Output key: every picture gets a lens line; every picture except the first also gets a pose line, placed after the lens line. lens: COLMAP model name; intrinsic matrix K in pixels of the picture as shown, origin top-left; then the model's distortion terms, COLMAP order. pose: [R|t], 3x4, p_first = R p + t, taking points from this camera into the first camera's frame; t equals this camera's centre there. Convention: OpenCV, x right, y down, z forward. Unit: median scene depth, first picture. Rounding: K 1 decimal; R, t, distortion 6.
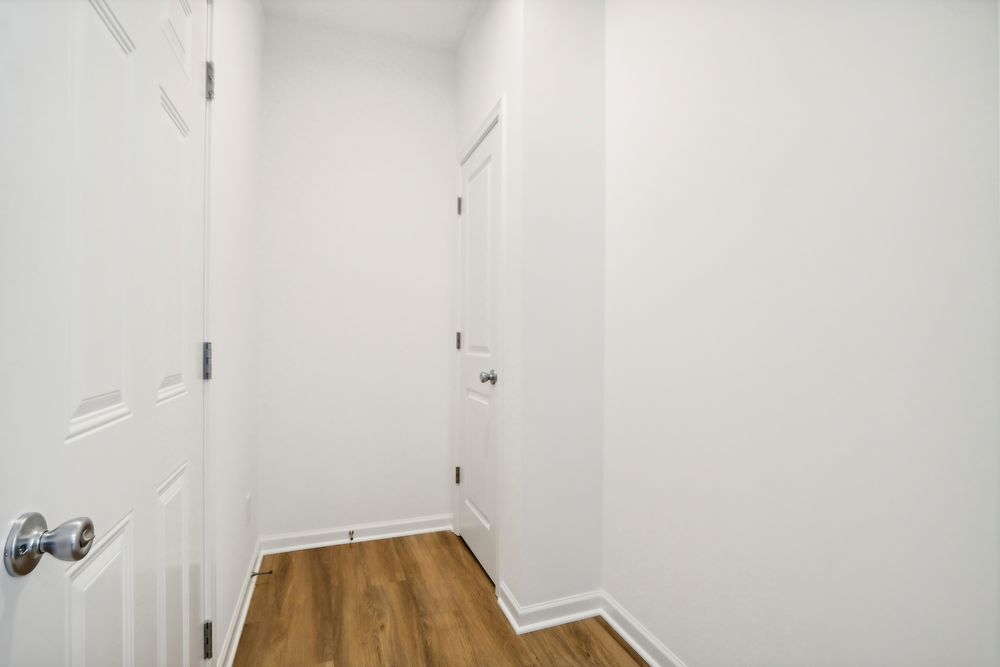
lens RADIAL K [[472.9, 0, 497.4], [0, 472.9, 331.1], [0, 0, 1]] dist [-0.018314, 0.002952]
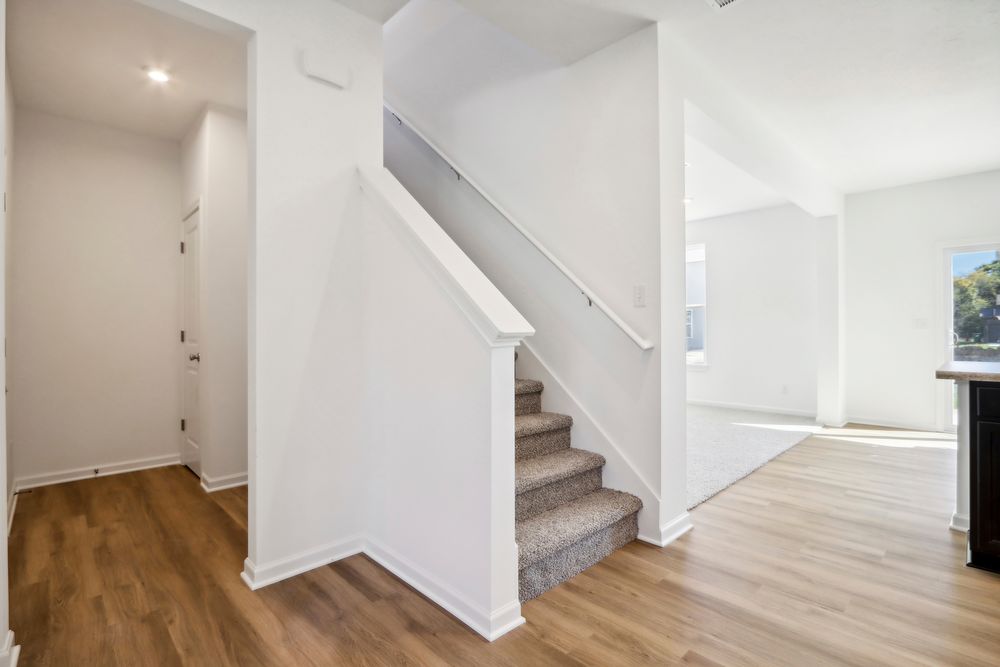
lens RADIAL K [[472.9, 0, 497.9], [0, 472.9, 333.1], [0, 0, 1]] dist [-0.018314, 0.002952]
pose [[0.916136, -0.008069, 0.400785, 0.255964], [0.006434, 0.999965, 0.005424, 0.007201], [-0.400815, -0.002391, 0.916156, -0.831627]]
